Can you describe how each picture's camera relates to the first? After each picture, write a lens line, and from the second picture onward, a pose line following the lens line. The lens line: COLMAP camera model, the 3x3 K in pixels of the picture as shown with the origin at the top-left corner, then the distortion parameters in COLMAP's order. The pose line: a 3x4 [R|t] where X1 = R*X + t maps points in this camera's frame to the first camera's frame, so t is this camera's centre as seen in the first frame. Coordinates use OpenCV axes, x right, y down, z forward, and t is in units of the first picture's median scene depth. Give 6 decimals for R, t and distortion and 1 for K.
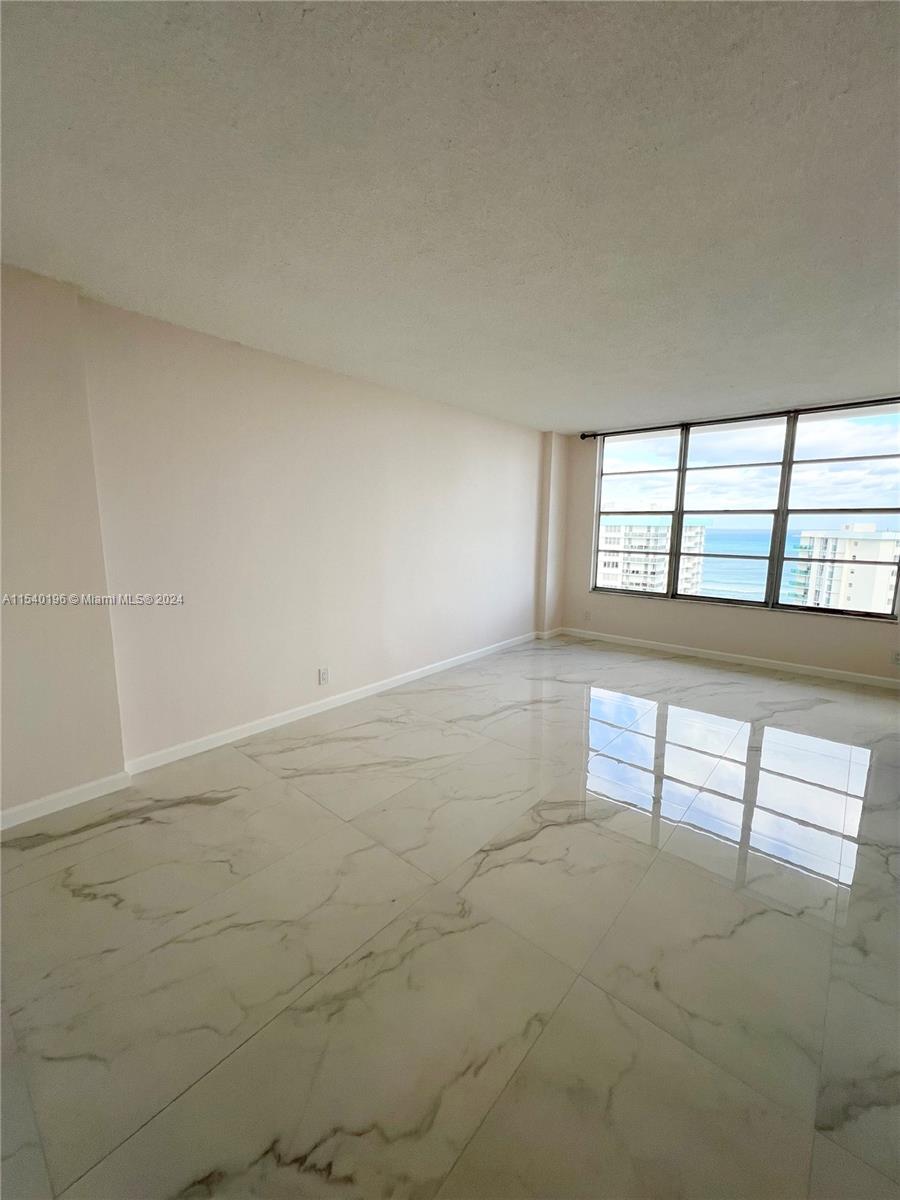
lens RADIAL K [[482.4, 0, 450.0], [0, 482.4, 600.0], [0, 0, 1]] dist [-0.000157, -0.000340]
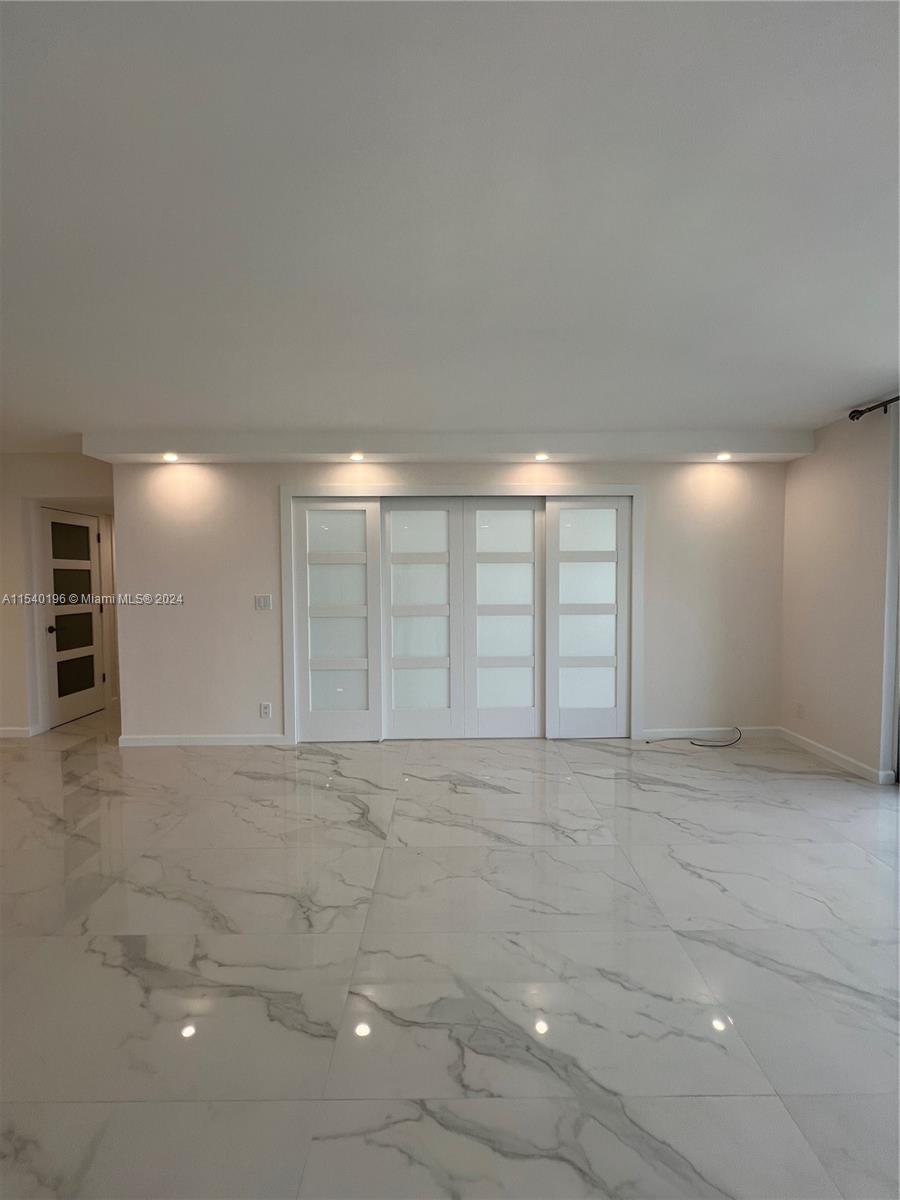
lens RADIAL K [[482.4, 0, 450.0], [0, 482.4, 600.0], [0, 0, 1]] dist [-0.000157, -0.000340]
pose [[0.658449, 0.024130, -0.752239, 0.346049], [-0.106246, 0.992457, -0.061164, -0.046734], [0.745089, 0.120196, 0.656046, 0.365276]]
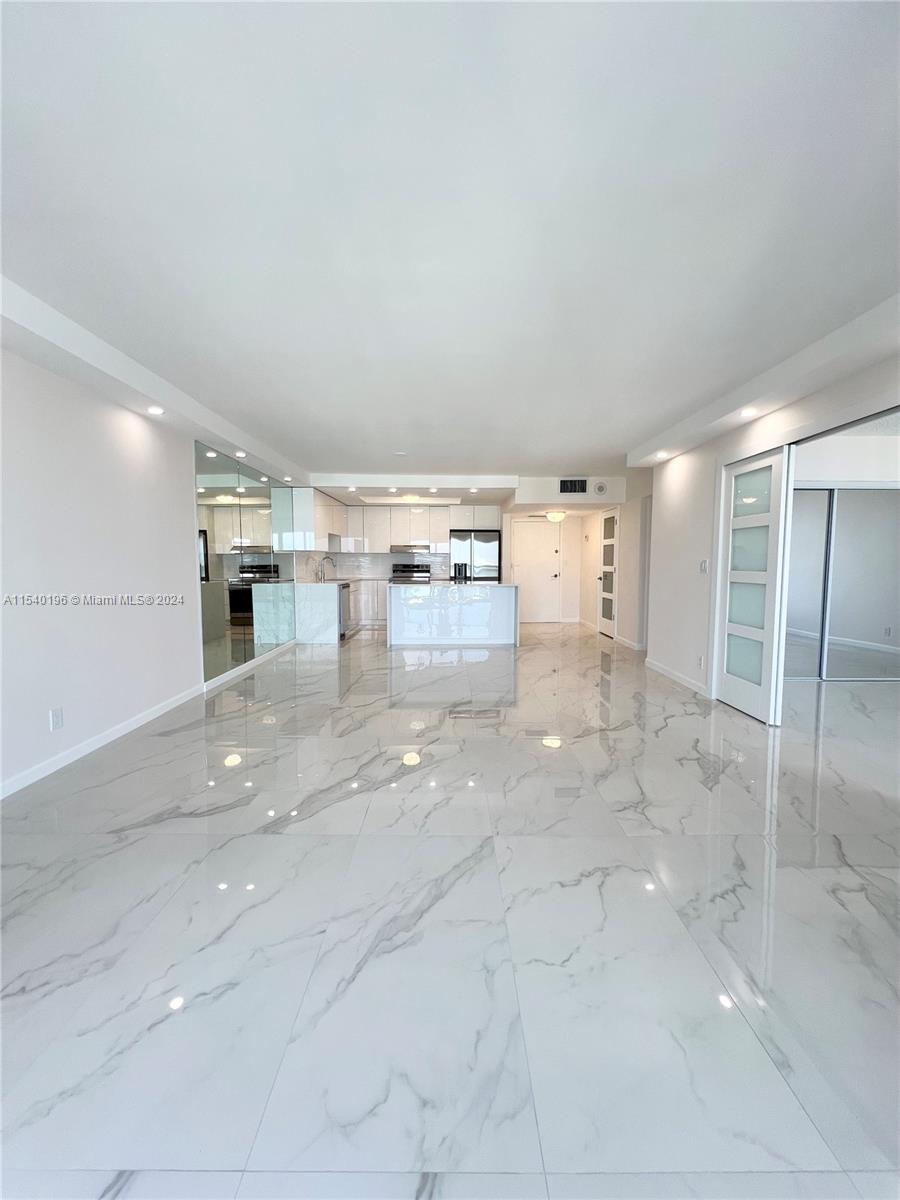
lens RADIAL K [[482.4, 0, 450.0], [0, 482.4, 600.0], [0, 0, 1]] dist [-0.000157, -0.000340]
pose [[-0.754772, 0.047811, -0.654242, 0.568394], [-0.102250, 0.976575, 0.189329, -0.159762], [0.647969, 0.209796, -0.732203, 1.393116]]
